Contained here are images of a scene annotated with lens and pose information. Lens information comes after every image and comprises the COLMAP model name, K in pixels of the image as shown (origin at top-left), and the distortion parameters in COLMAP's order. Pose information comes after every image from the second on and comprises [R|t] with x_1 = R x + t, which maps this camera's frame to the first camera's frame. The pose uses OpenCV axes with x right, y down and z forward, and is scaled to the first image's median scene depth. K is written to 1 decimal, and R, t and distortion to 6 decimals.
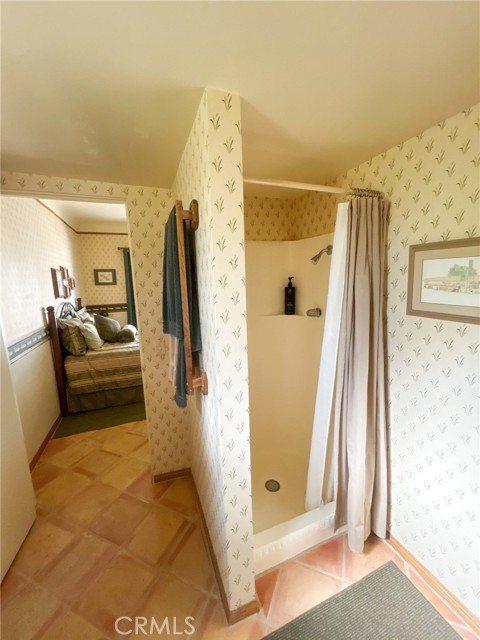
lens RADIAL K [[259.6, 0, 229.8], [0, 259.6, 316.0], [0, 0, 1]] dist [0.000156, 0.000007]
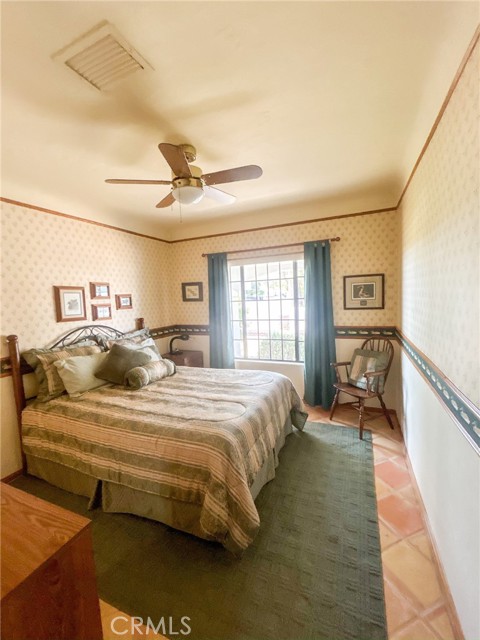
lens RADIAL K [[259.6, 0, 225.4], [0, 259.6, 315.6], [0, 0, 1]] dist [0.000156, 0.000007]
pose [[0.695255, 0.052920, -0.716813, 0.254767], [-0.078754, 0.996890, -0.002789, -0.110147], [0.714436, 0.058391, 0.697260, 0.691320]]
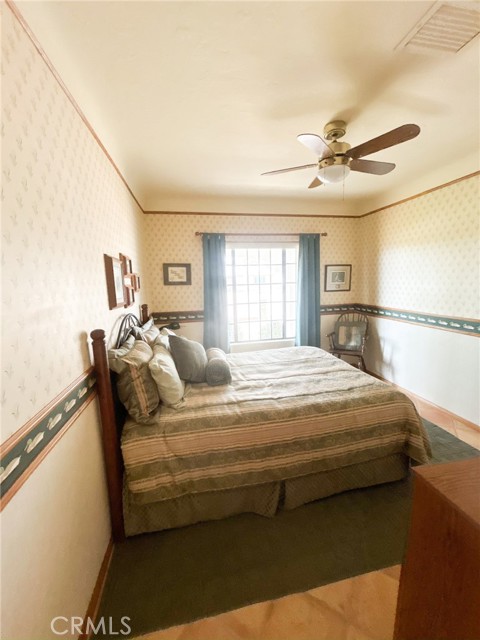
lens RADIAL K [[259.6, 0, 227.3], [0, 259.6, 316.1], [0, 0, 1]] dist [0.000156, 0.000007]
pose [[0.981087, 0.030548, -0.191143, -0.275017], [-0.030471, 0.999530, 0.003341, -0.054027], [0.191156, 0.002547, 0.981556, 0.433748]]
